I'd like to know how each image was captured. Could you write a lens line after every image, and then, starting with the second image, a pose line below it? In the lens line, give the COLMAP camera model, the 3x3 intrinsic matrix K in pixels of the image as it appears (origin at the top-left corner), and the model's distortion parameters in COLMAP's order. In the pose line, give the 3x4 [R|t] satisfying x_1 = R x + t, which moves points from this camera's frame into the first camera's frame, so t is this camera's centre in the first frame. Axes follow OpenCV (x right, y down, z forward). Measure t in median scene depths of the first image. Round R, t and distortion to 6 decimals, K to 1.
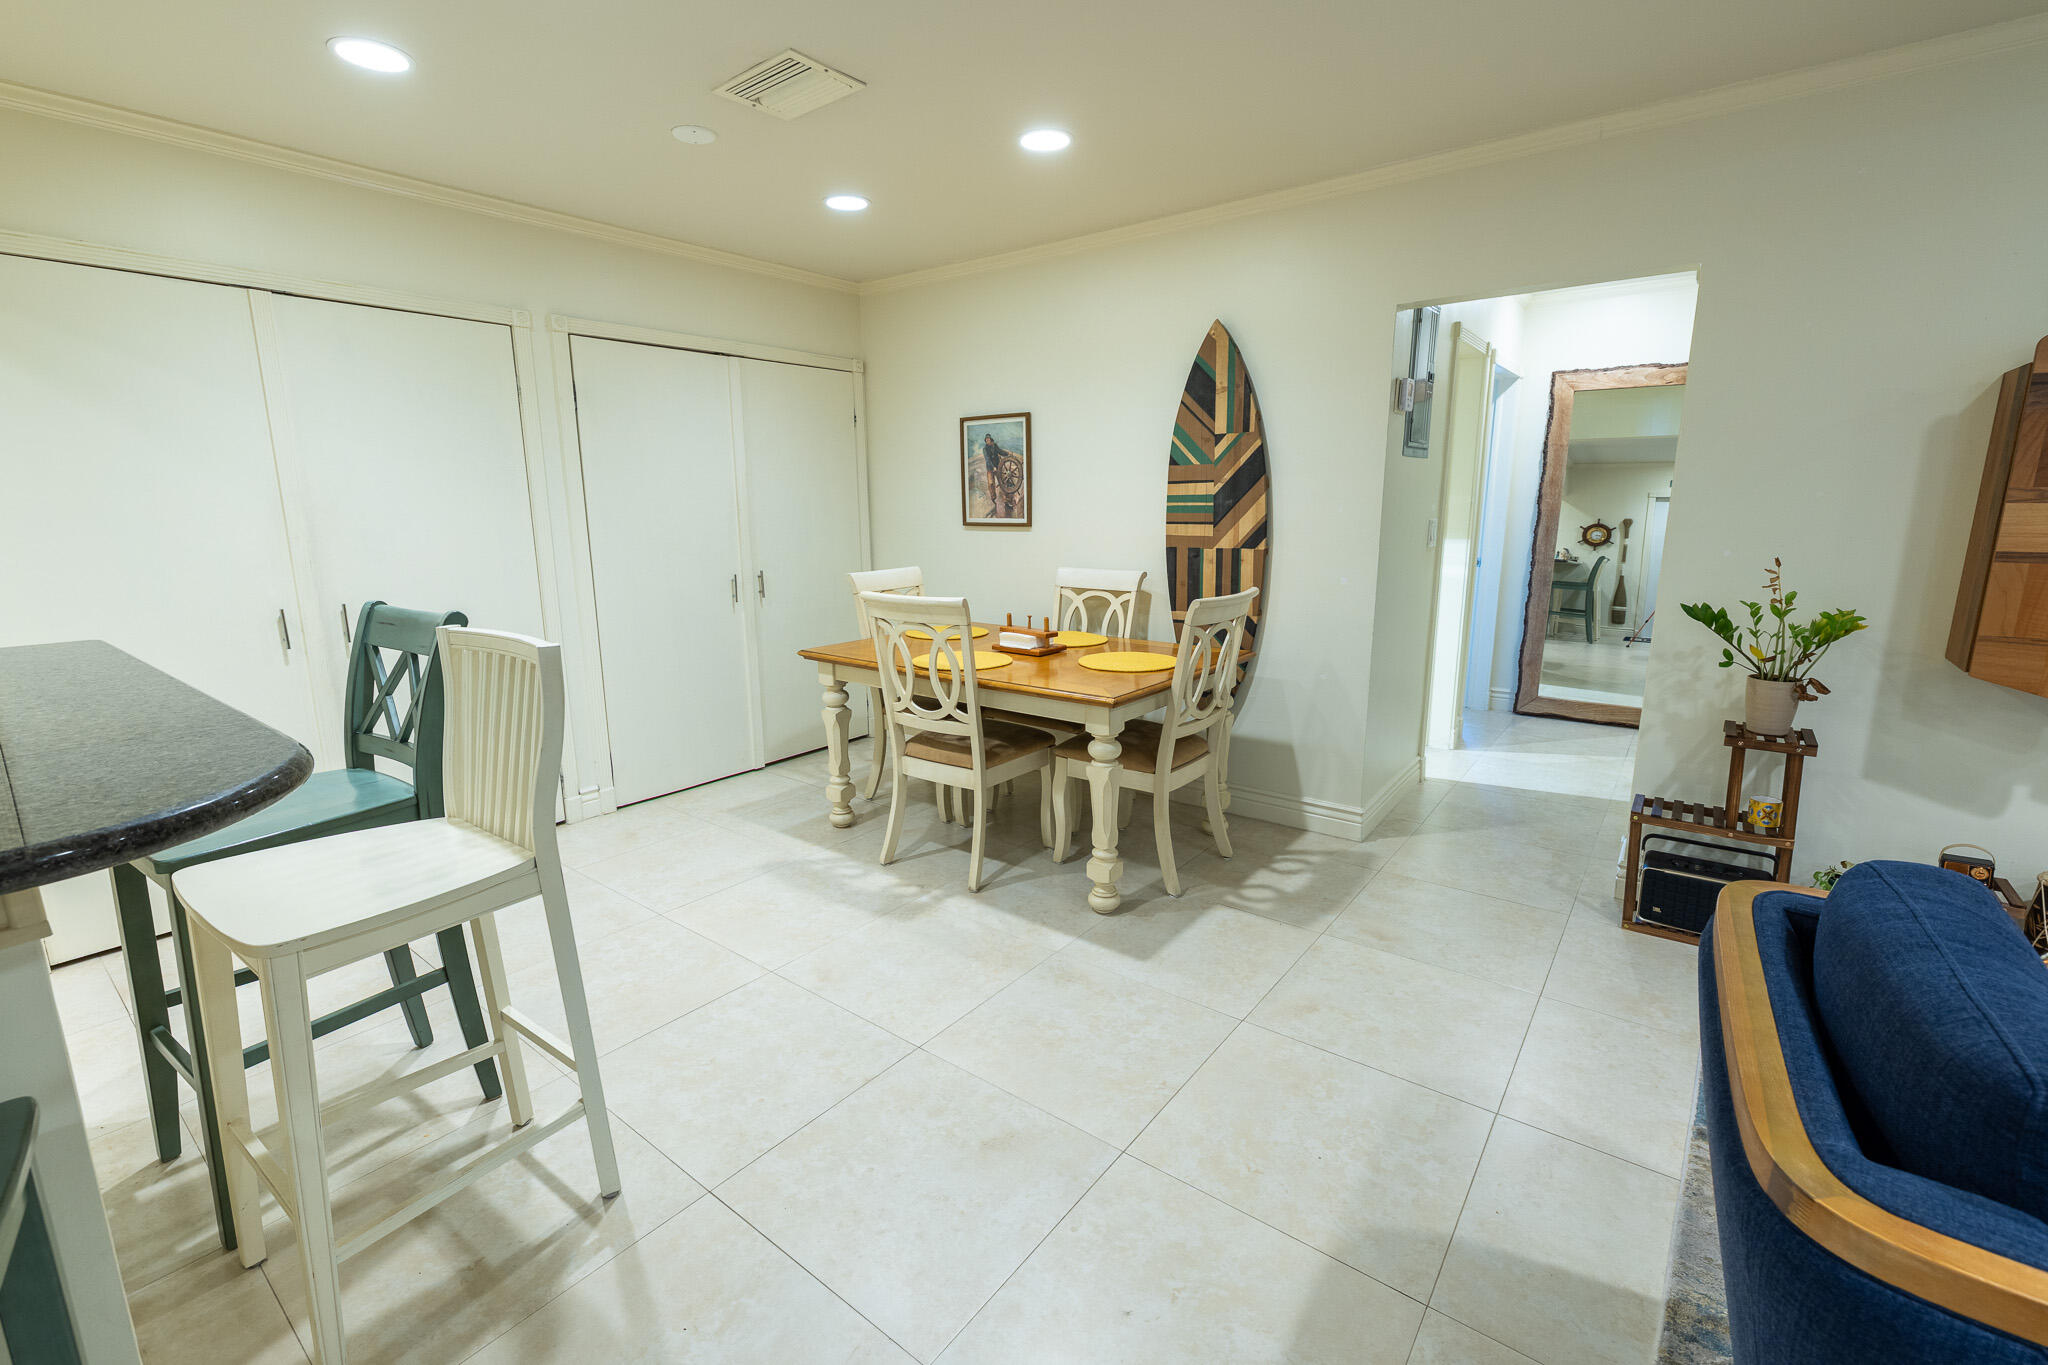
lens RADIAL K [[883.7, 0, 1014.5], [0, 883.7, 674.4], [0, 0, 1]] dist [-0.000615, -0.000066]
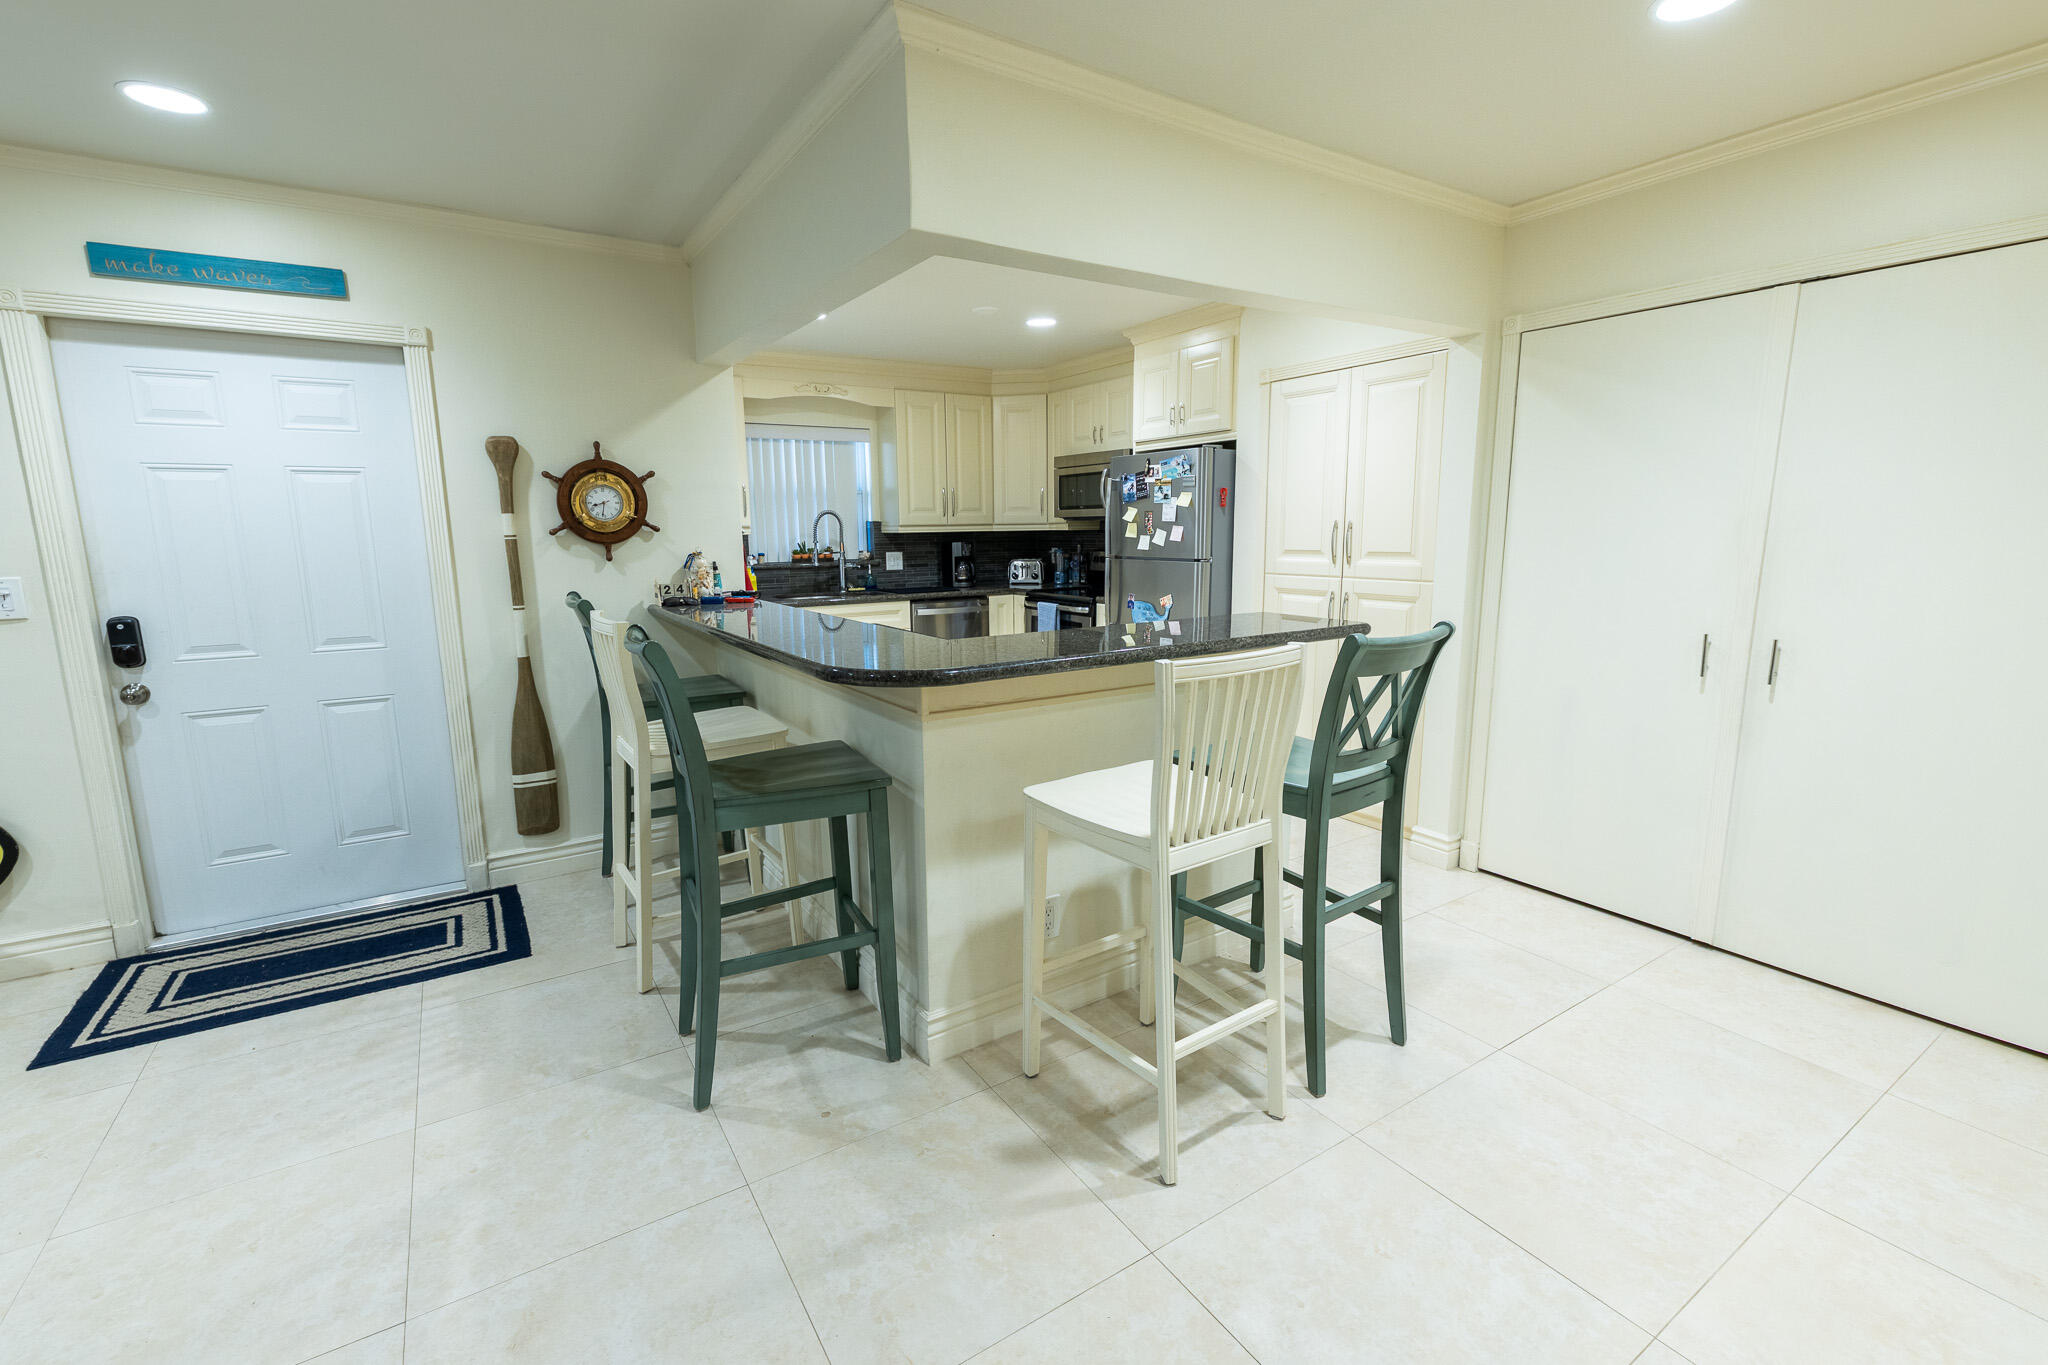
lens RADIAL K [[883.7, 0, 1020.9], [0, 883.7, 674.2], [0, 0, 1]] dist [-0.000615, -0.000066]
pose [[-0.332928, 0.169470, -0.927598, 0.288228], [-0.170903, 0.956581, 0.236105, -0.128111], [0.927335, 0.237136, -0.289509, 0.595886]]
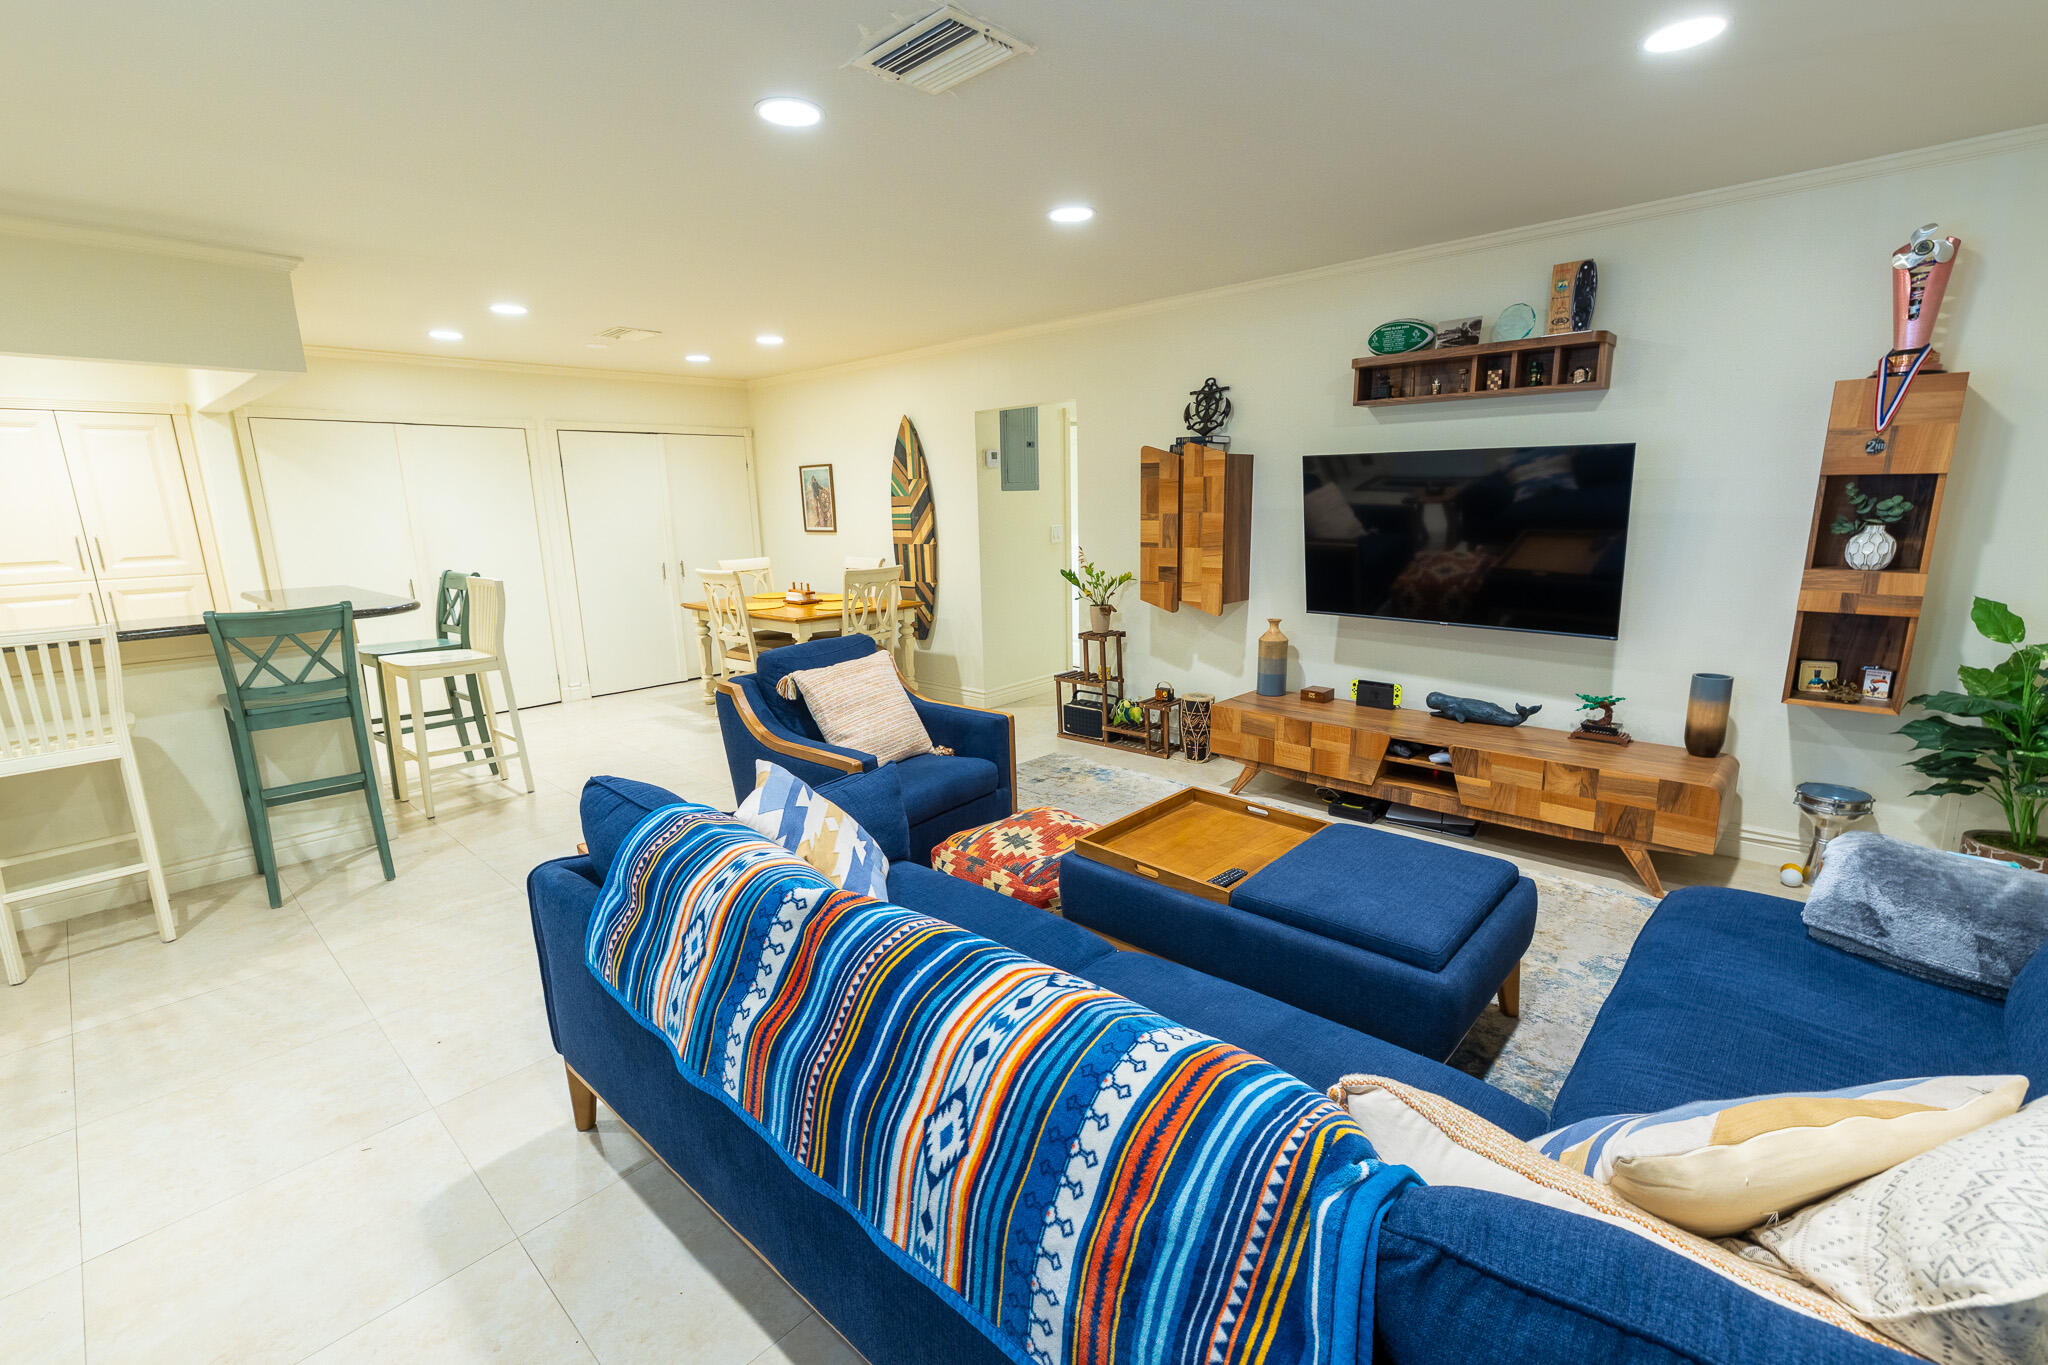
lens RADIAL K [[883.7, 0, 1036.5], [0, 883.7, 687.5], [0, 0, 1]] dist [-0.000615, -0.000066]
pose [[0.997253, 0.001986, -0.074042, 0.740349], [-0.000700, 0.999849, 0.017385, 0.136394], [0.074065, -0.017286, 0.997104, -0.903055]]
